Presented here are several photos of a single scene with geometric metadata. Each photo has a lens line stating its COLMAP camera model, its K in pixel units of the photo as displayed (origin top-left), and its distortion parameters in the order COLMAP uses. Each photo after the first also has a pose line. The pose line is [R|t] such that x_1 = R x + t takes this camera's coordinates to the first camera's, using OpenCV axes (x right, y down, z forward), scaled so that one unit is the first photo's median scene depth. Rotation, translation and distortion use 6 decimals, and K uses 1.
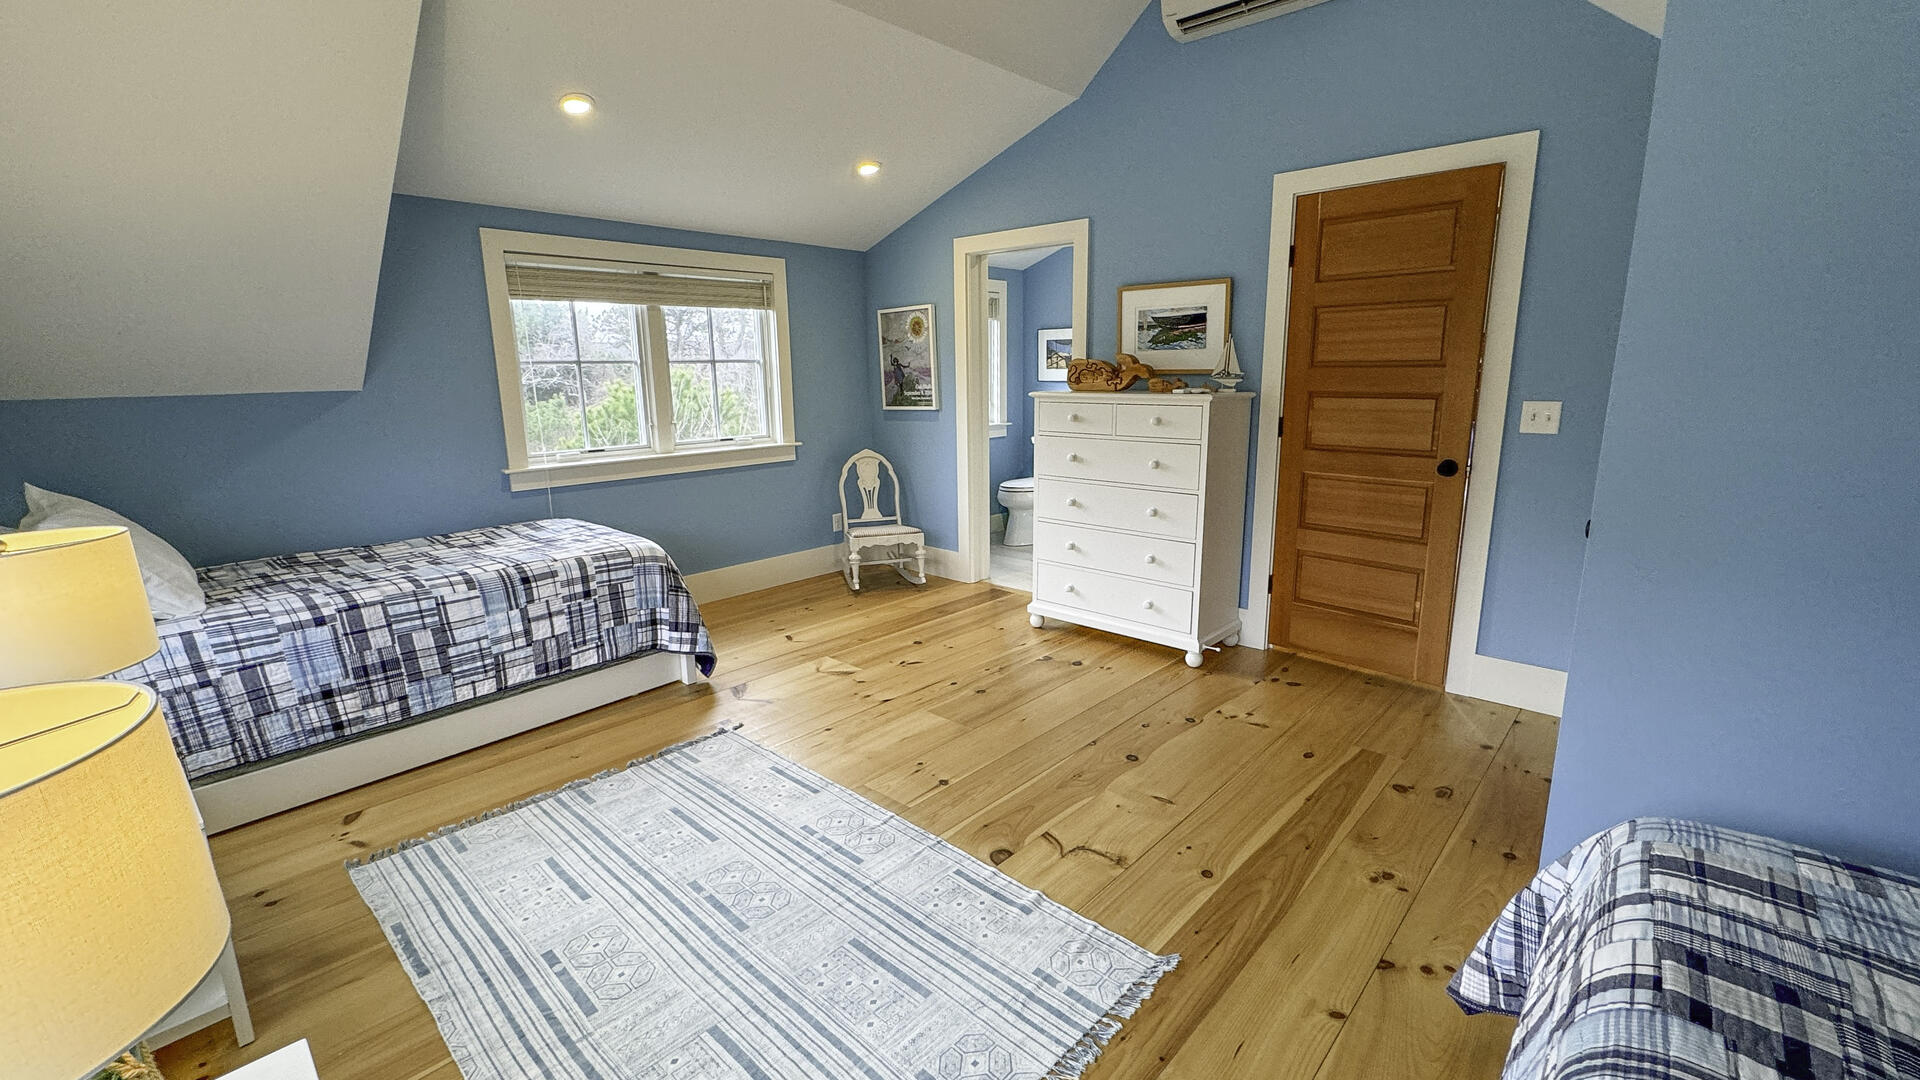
lens RADIAL K [[788.8, 0, 973.2], [0, 788.8, 534.3], [0, 0, 1]] dist [0.000202, -0.000144]
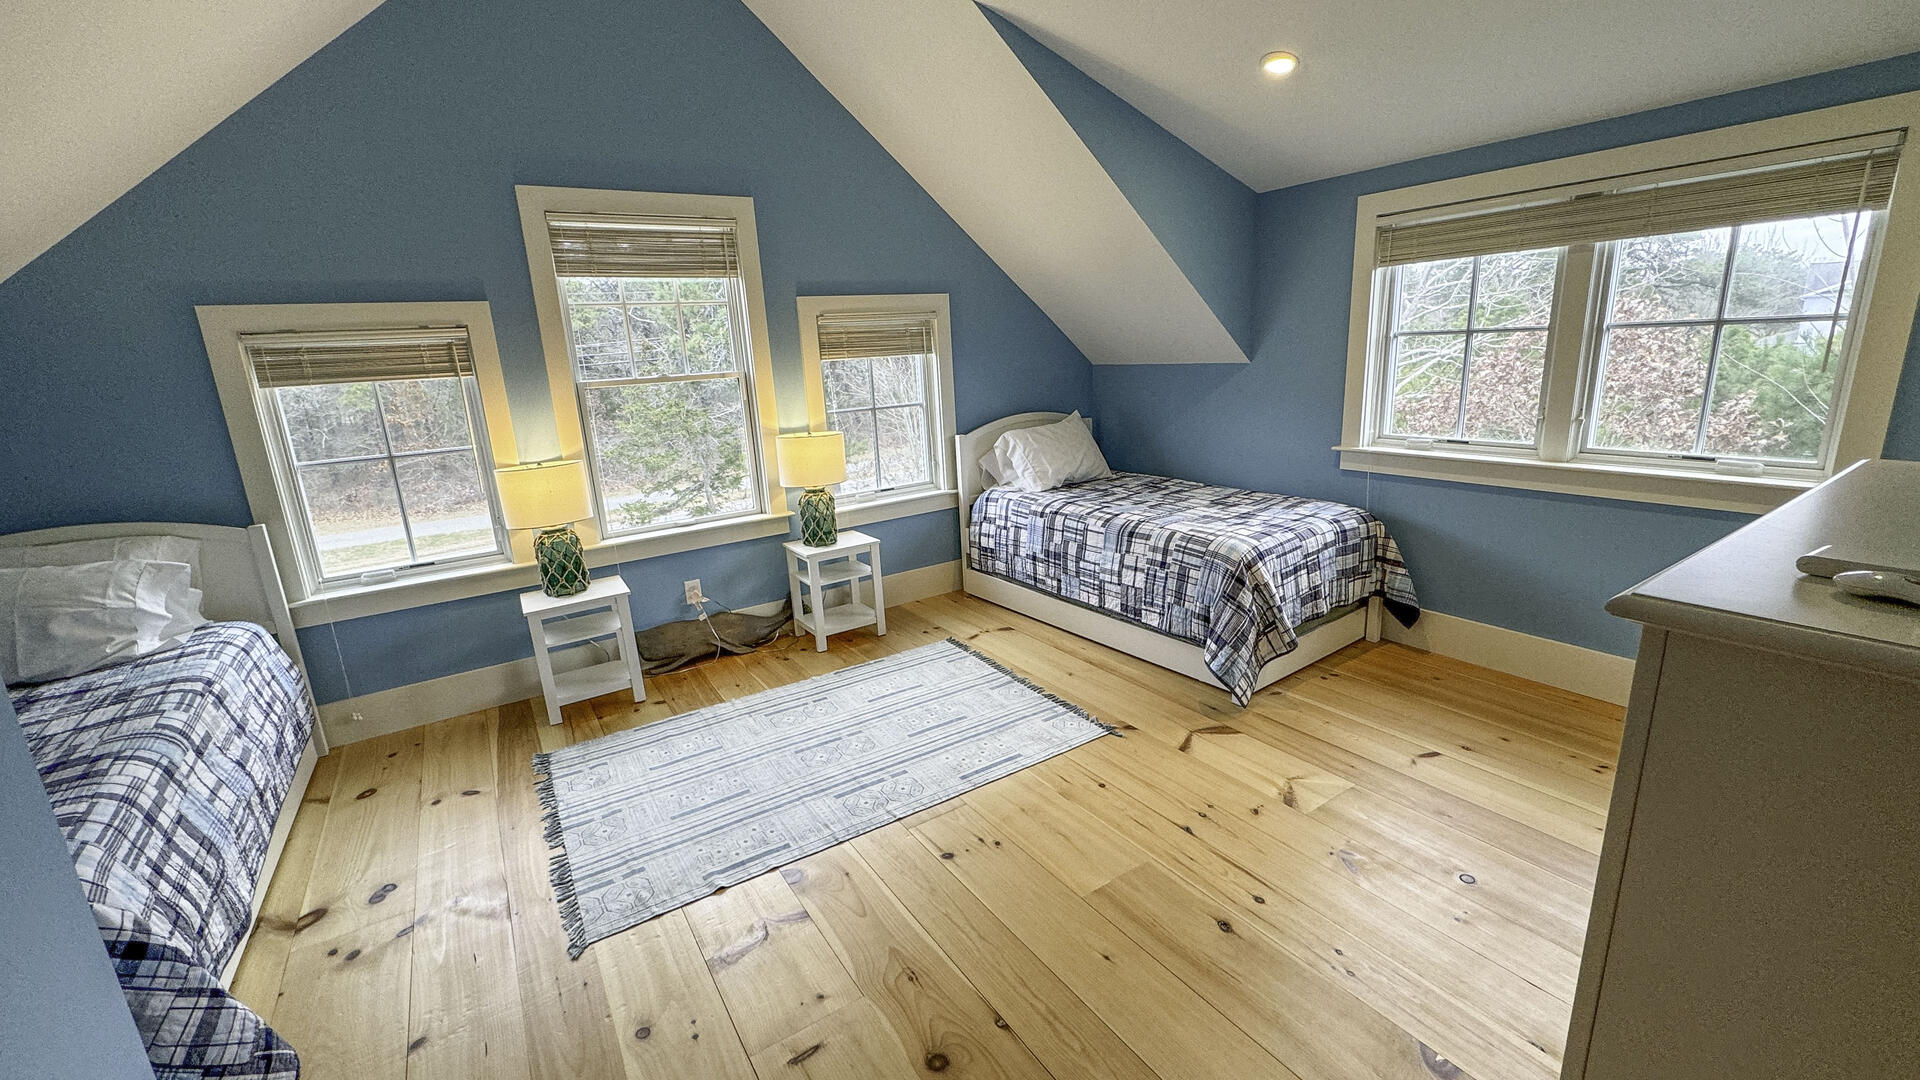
lens RADIAL K [[788.8, 0, 974.6], [0, 788.8, 544.6], [0, 0, 1]] dist [0.000202, -0.000144]
pose [[-0.240353, 0.268403, -0.932840, 0.631333], [-0.149842, 0.939233, 0.308850, -0.268728], [0.959050, 0.214012, -0.185529, 1.021680]]
